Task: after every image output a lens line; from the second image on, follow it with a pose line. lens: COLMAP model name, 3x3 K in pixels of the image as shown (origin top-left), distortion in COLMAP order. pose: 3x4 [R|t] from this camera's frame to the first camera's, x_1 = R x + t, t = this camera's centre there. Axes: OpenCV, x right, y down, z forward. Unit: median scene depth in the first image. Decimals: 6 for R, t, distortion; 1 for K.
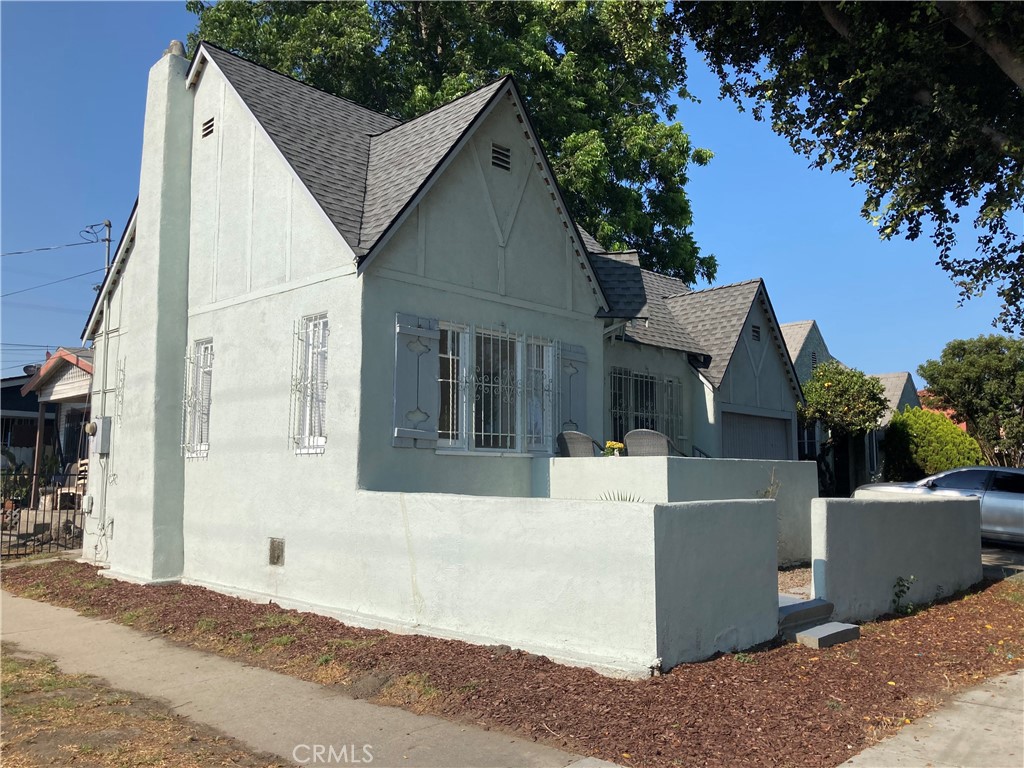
lens RADIAL K [[843.8, 0, 512.0], [0, 843.8, 384.0], [0, 0, 1]] dist [0.010809, -0.002110]
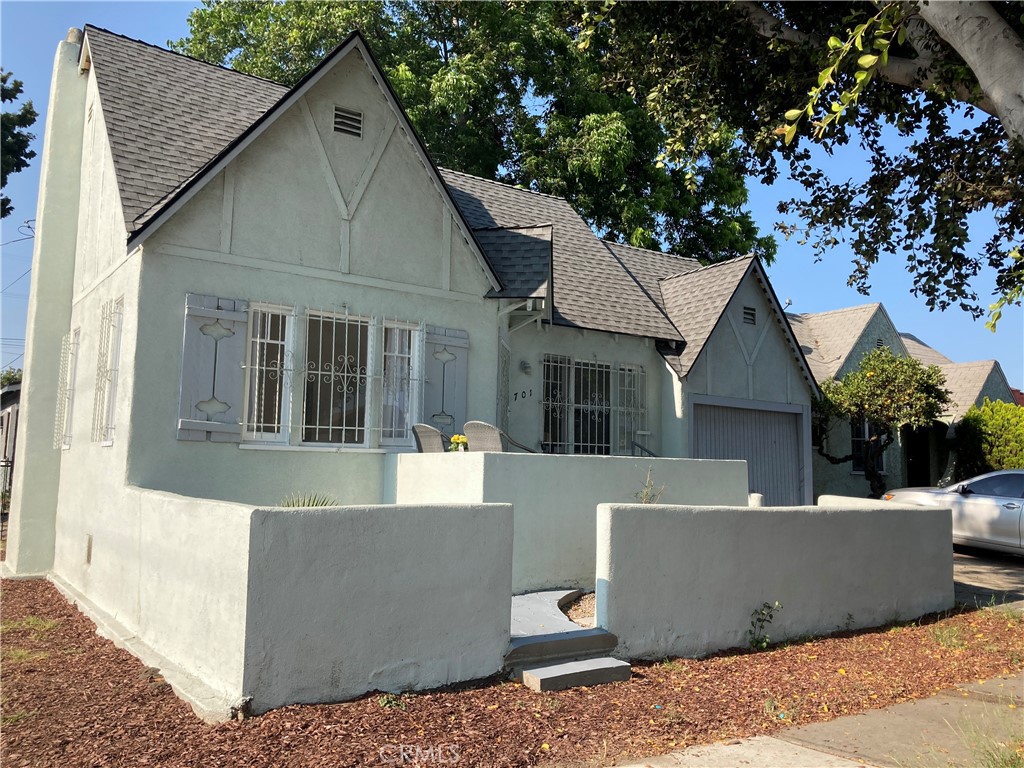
lens RADIAL K [[843.8, 0, 512.0], [0, 843.8, 384.0], [0, 0, 1]] dist [0.010809, -0.002110]
pose [[0.984220, -0.006151, -0.176842, 0.287599], [0.006593, 0.999976, 0.001911, 0.011279], [0.176826, -0.003046, 0.984237, 0.122457]]
